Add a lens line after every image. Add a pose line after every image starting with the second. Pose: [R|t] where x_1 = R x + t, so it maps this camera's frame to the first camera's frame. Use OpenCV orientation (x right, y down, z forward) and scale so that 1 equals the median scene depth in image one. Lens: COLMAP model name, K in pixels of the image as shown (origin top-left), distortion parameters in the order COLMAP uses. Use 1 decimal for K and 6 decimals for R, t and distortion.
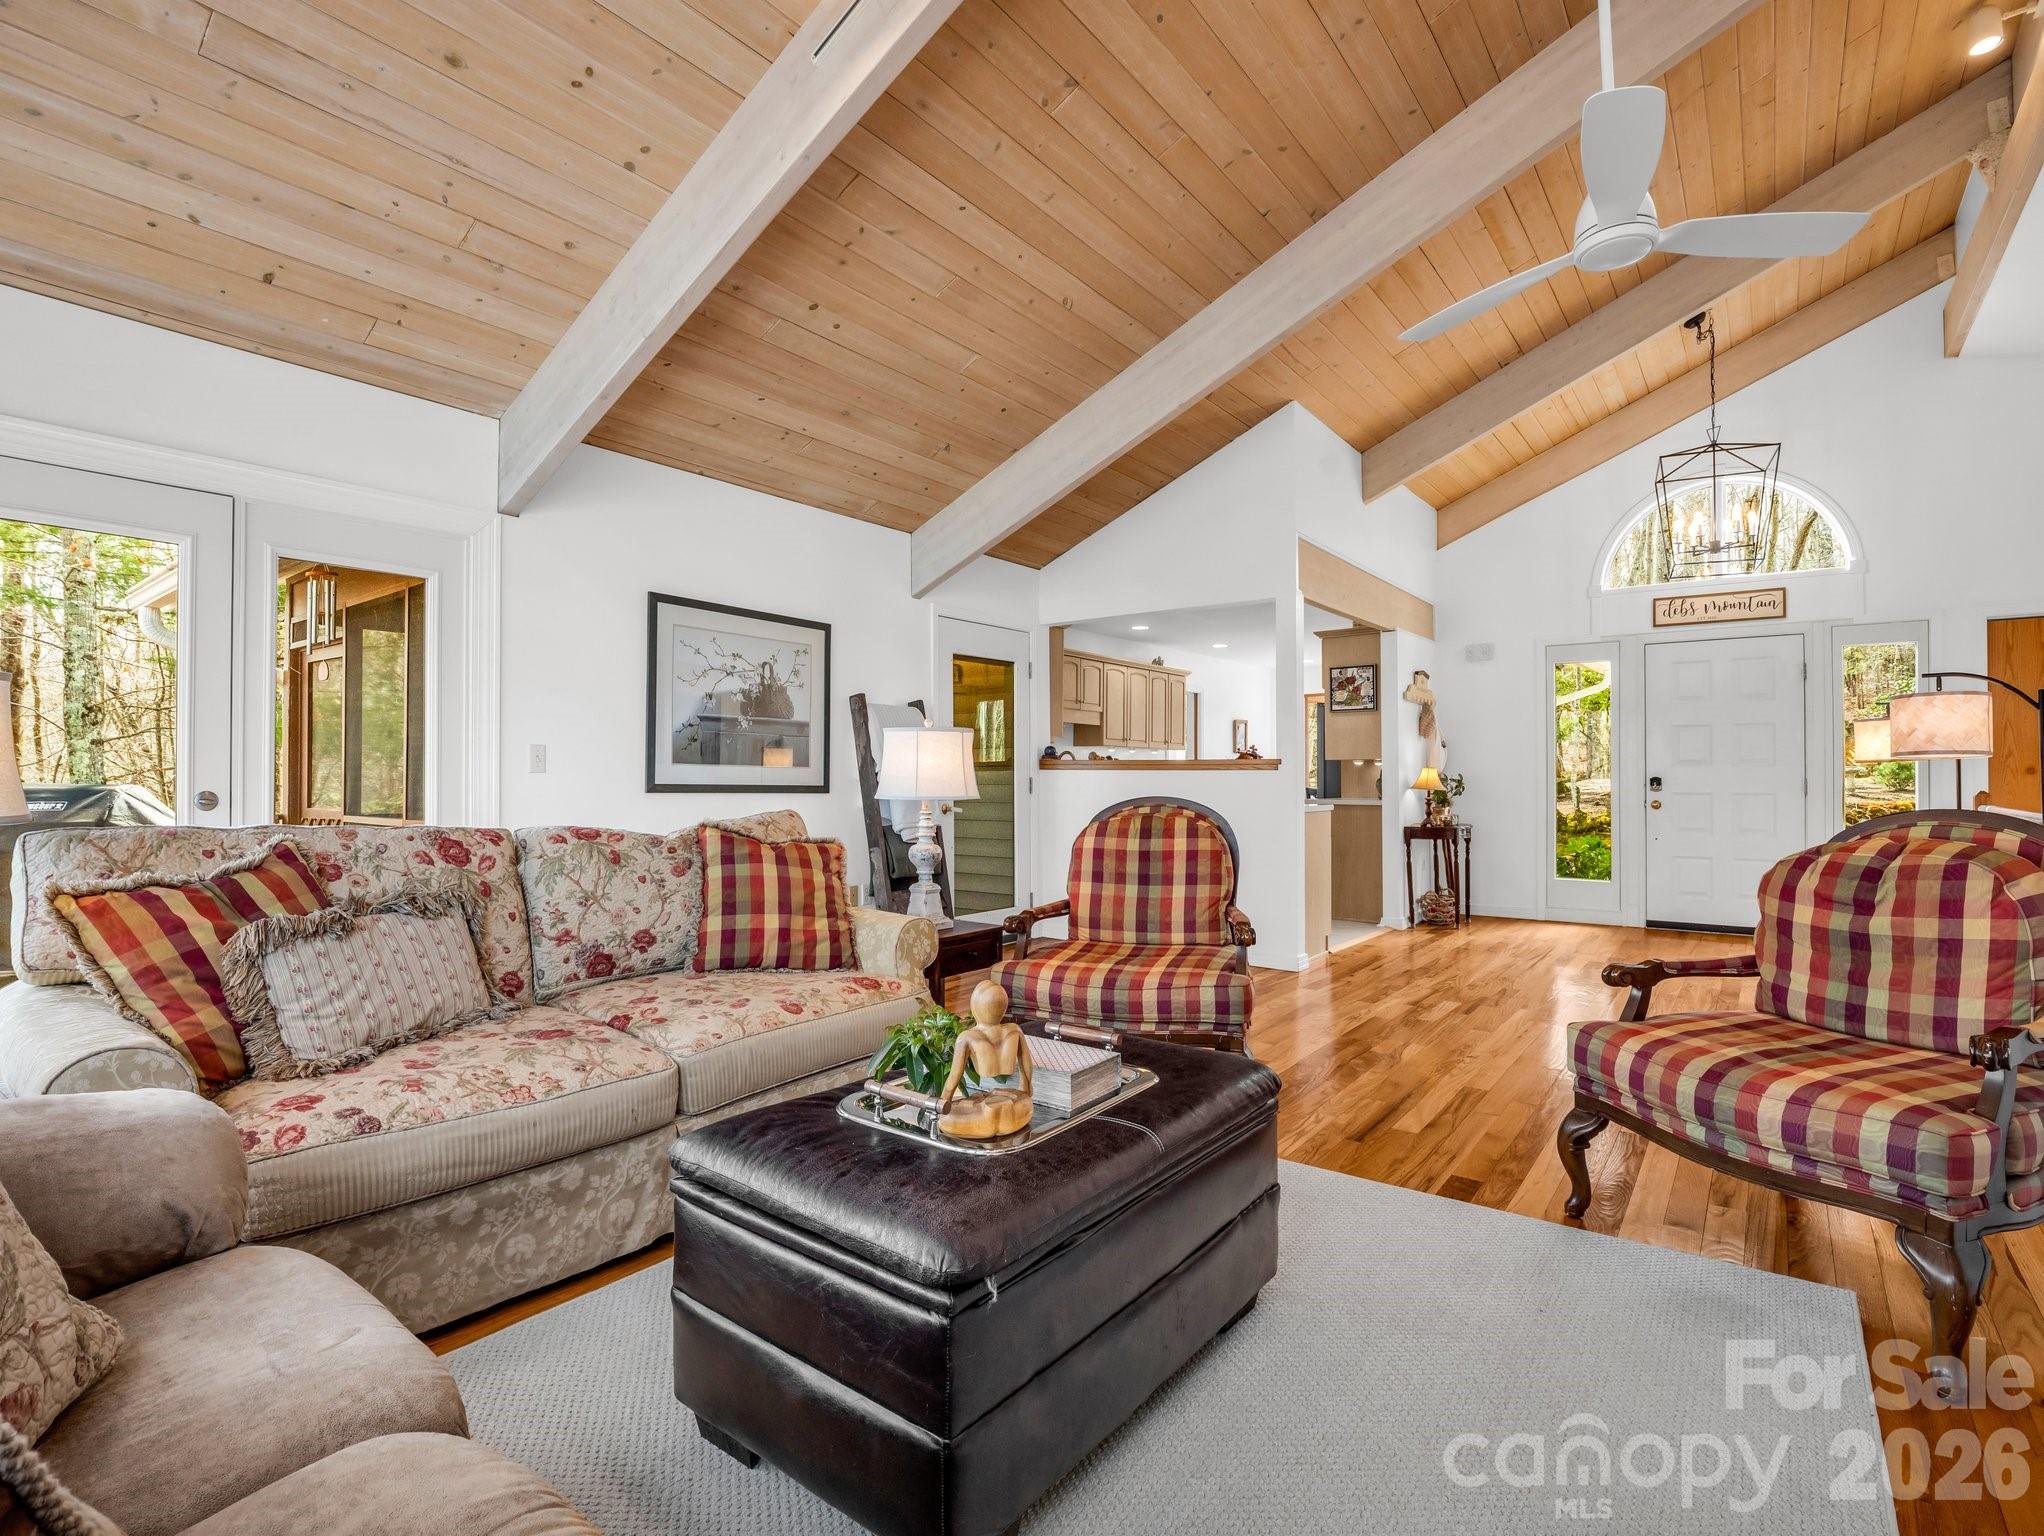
lens RADIAL K [[1013.0, 0, 1023.6], [0, 1013.0, 757.7], [0, 0, 1]] dist [0.000039, -0.015062]
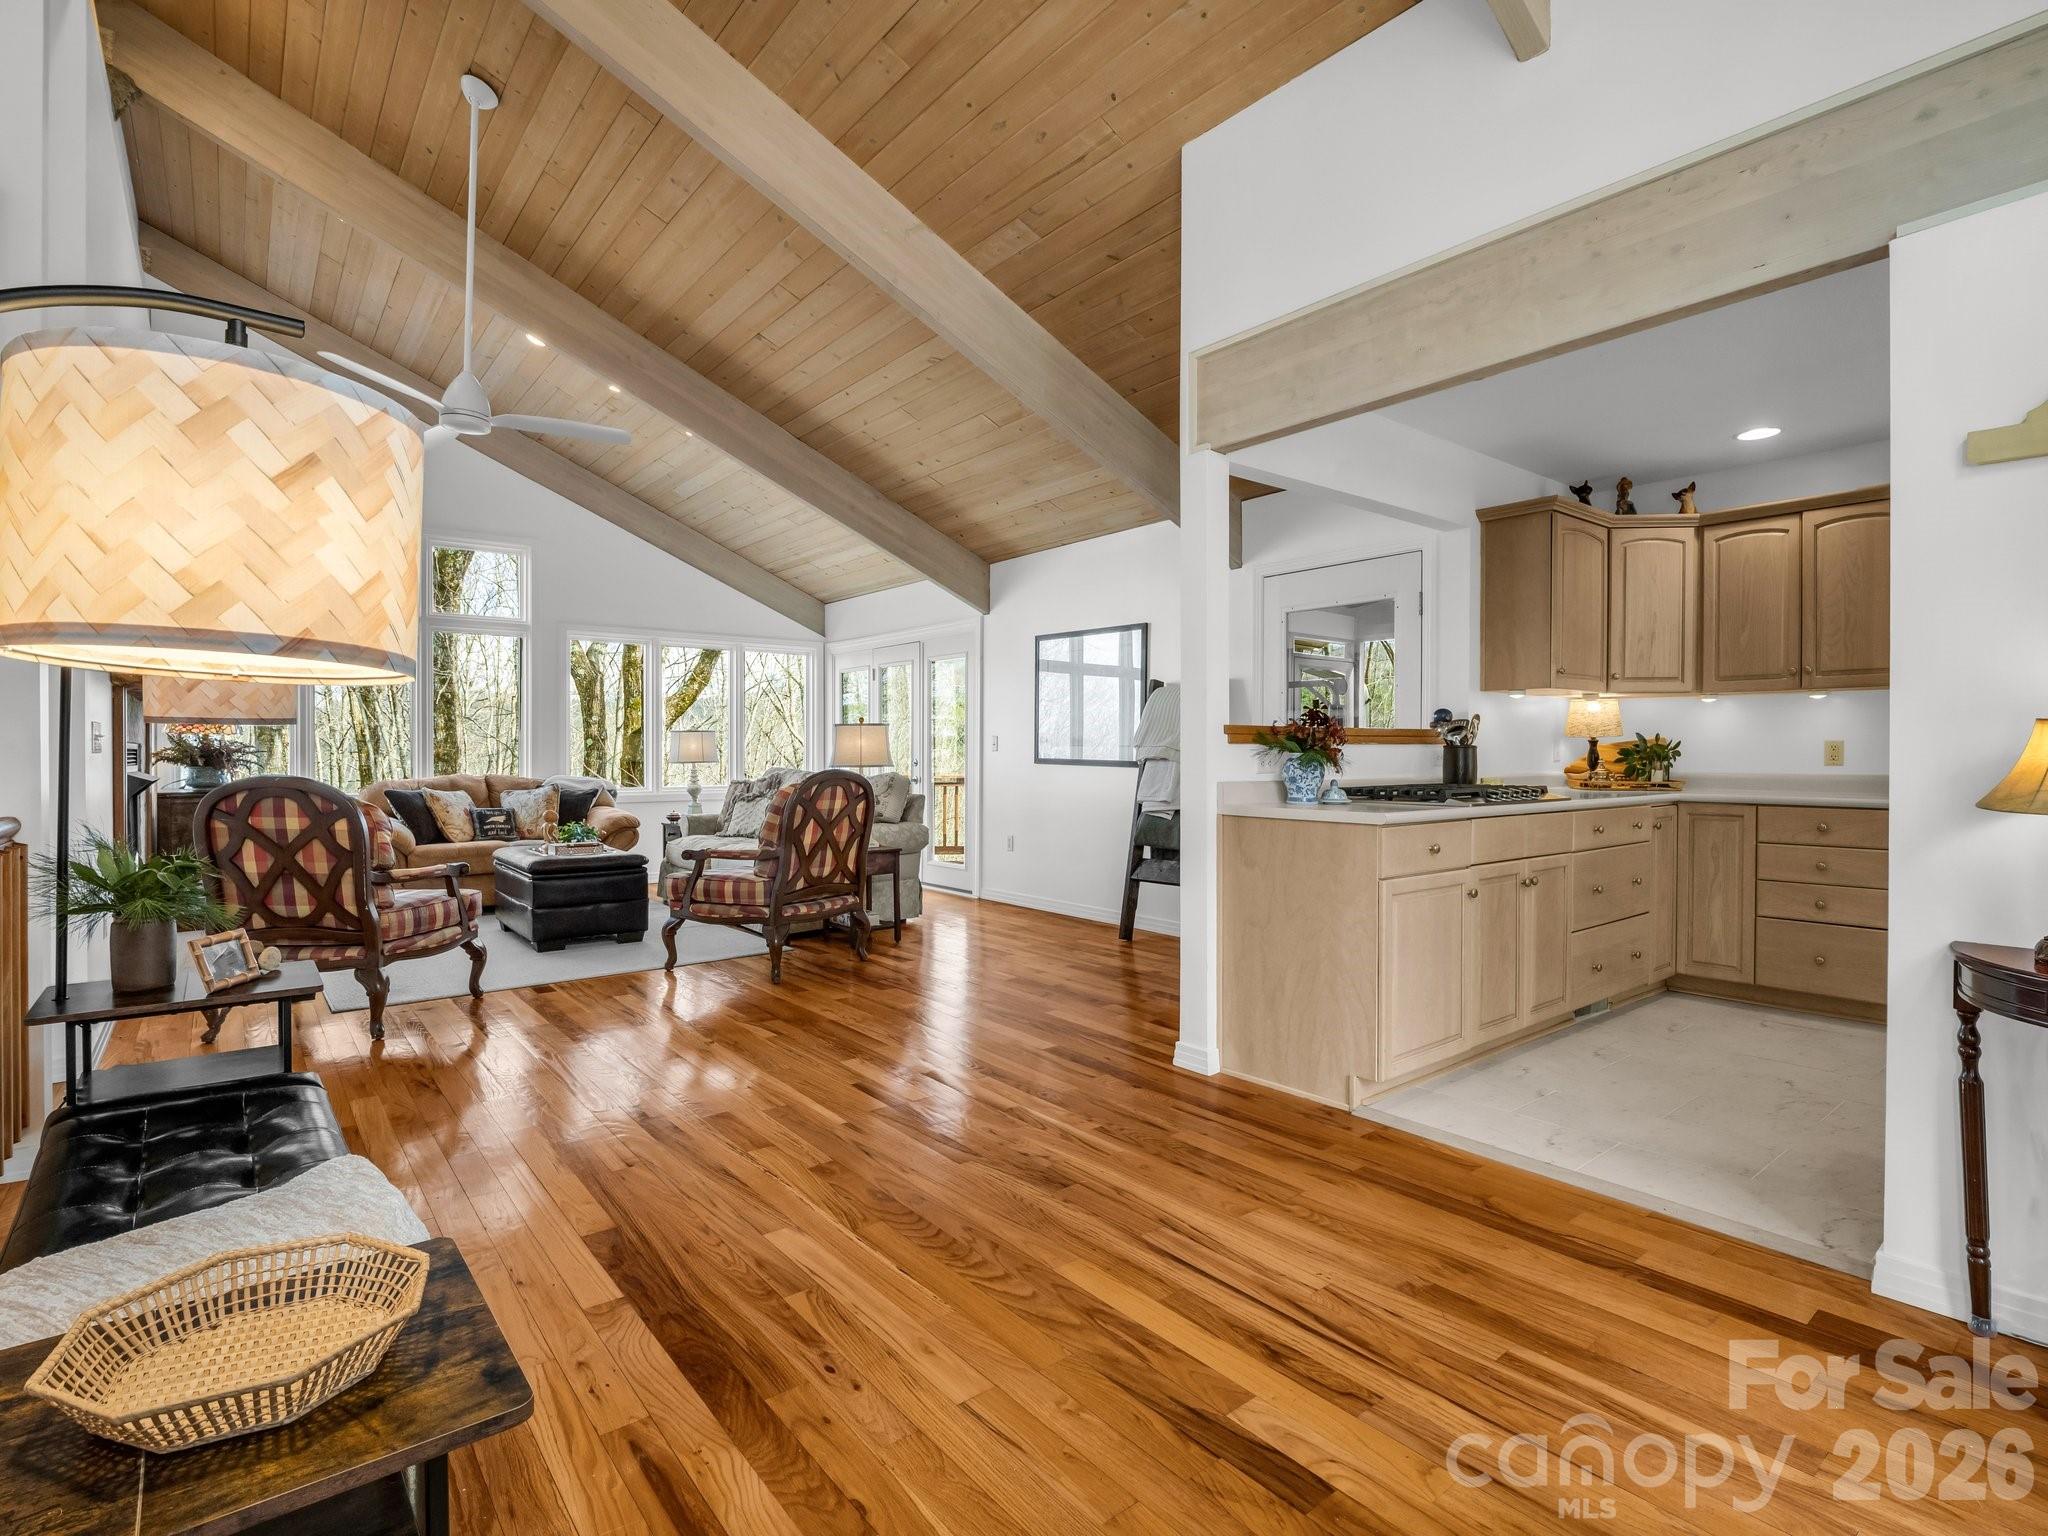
lens RADIAL K [[998.0, 0, 1004.1], [0, 998.0, 761.2], [0, 0, 1]] dist [-0.013222, -0.000362]
pose [[-0.268129, 0.006889, -0.963358, 0.767199], [0.014218, 0.999894, 0.003193, 0.016738], [0.963278, -0.012841, -0.268198, 0.912353]]
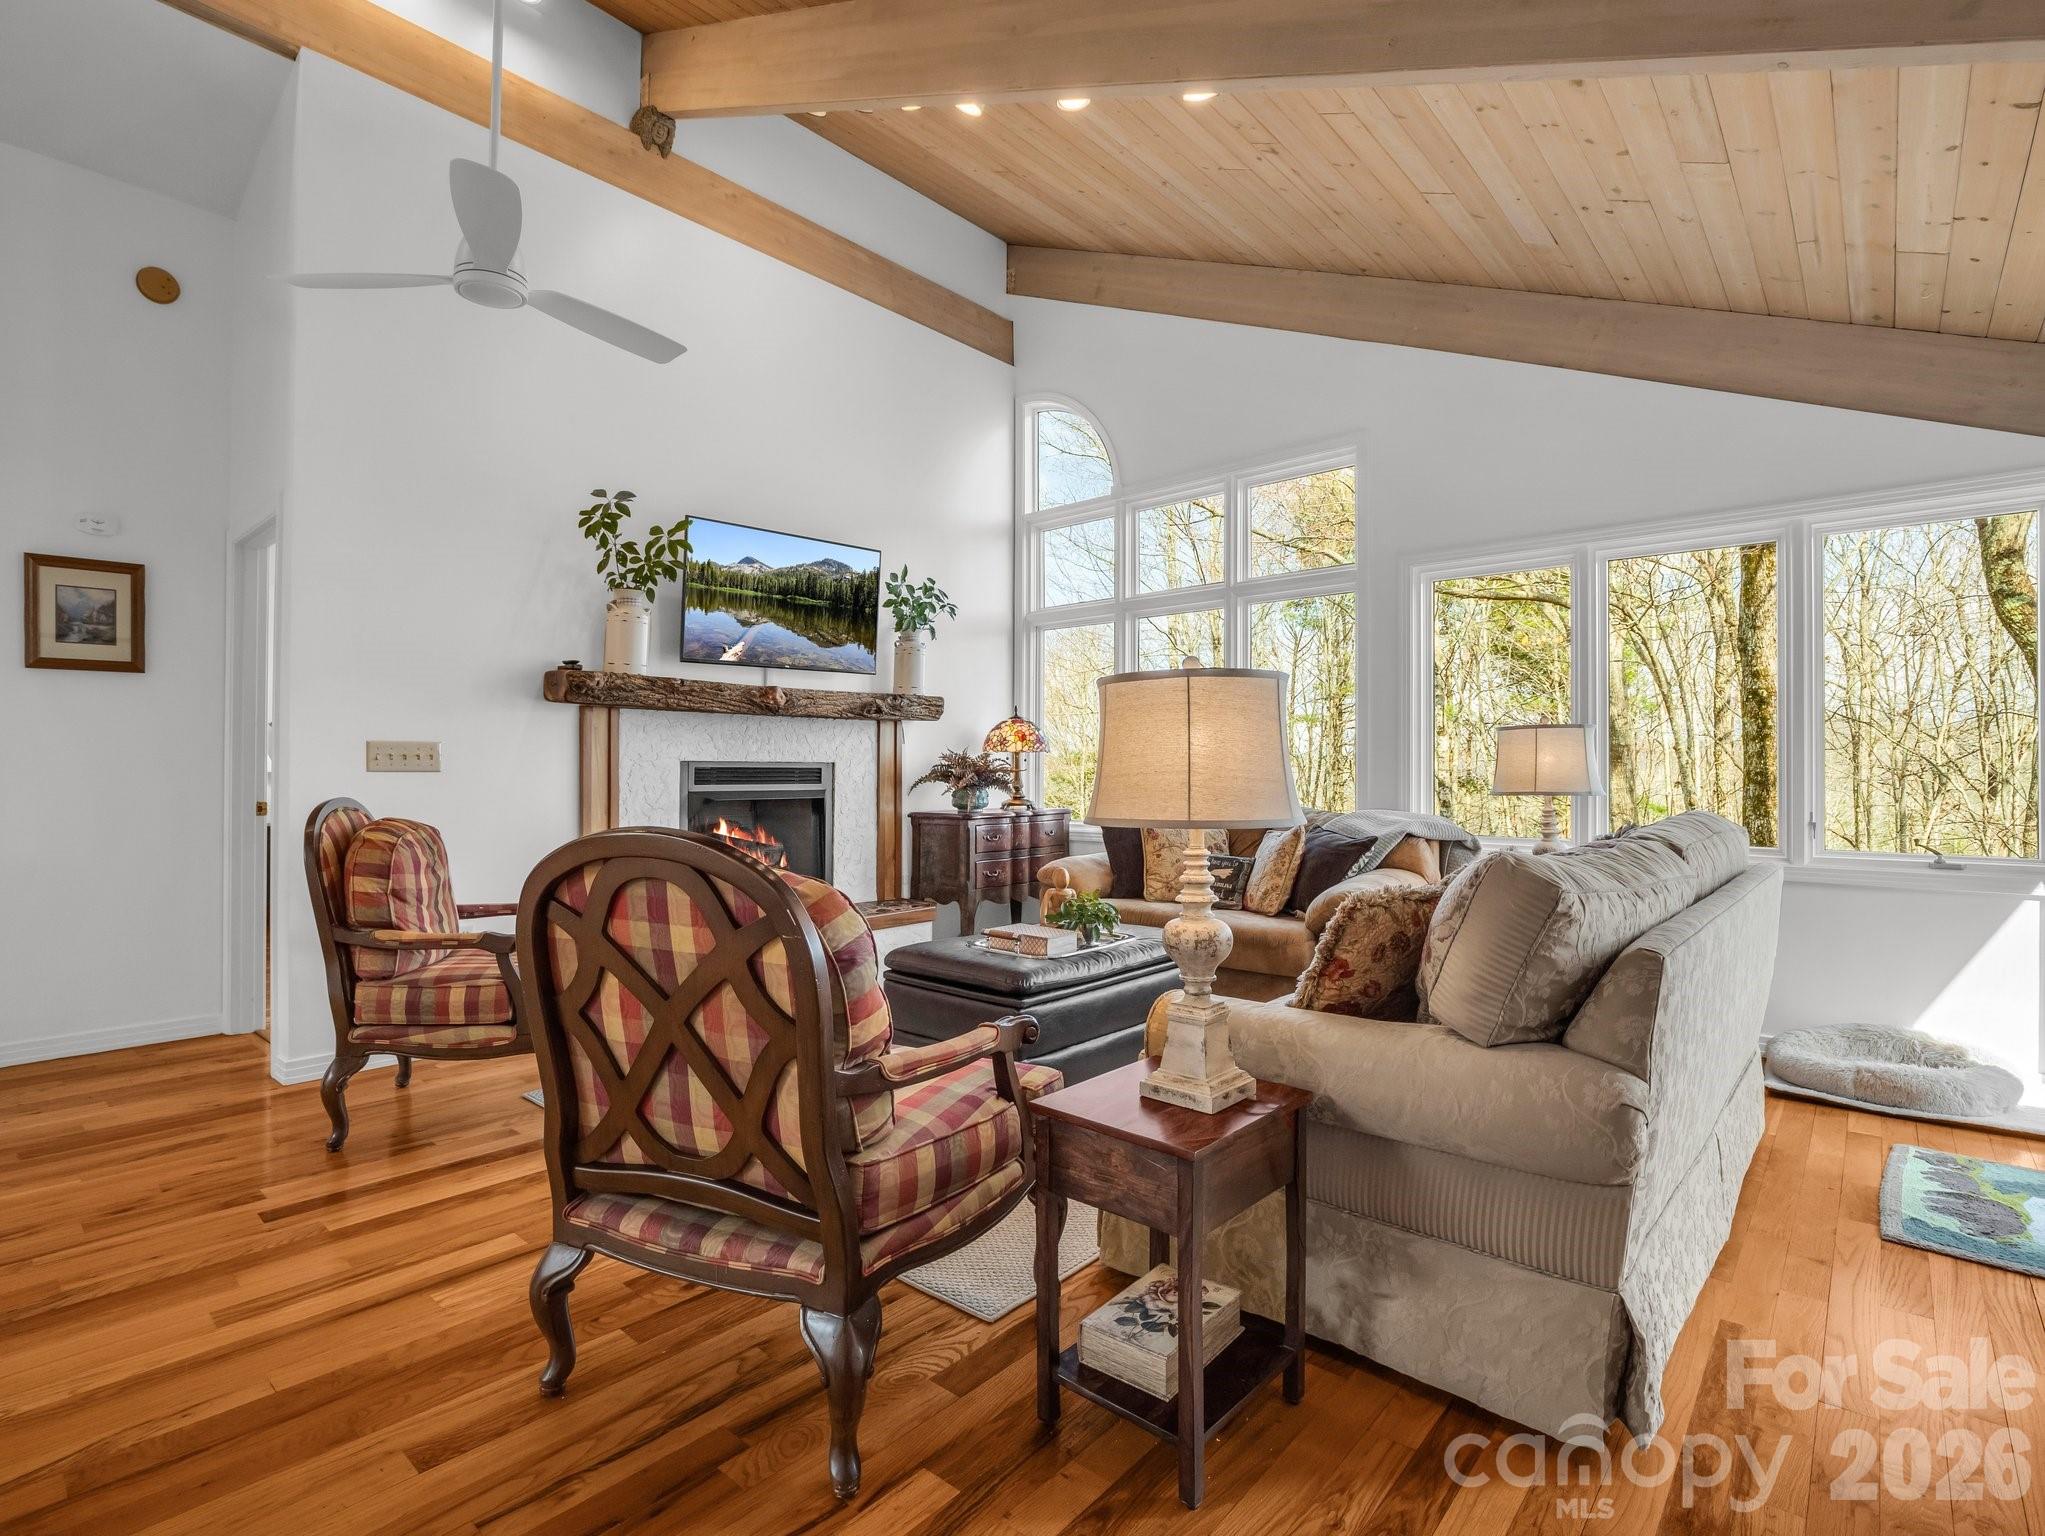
lens RADIAL K [[992.0, 0, 994.2], [0, 992.0, 759.6], [0, 0, 1]] dist [0.003625, -0.012766]
pose [[-0.995852, -0.000060, 0.090984, -0.022418], [-0.002464, 0.999651, -0.026312, 0.013175], [-0.090951, -0.026427, -0.995505, 0.817815]]
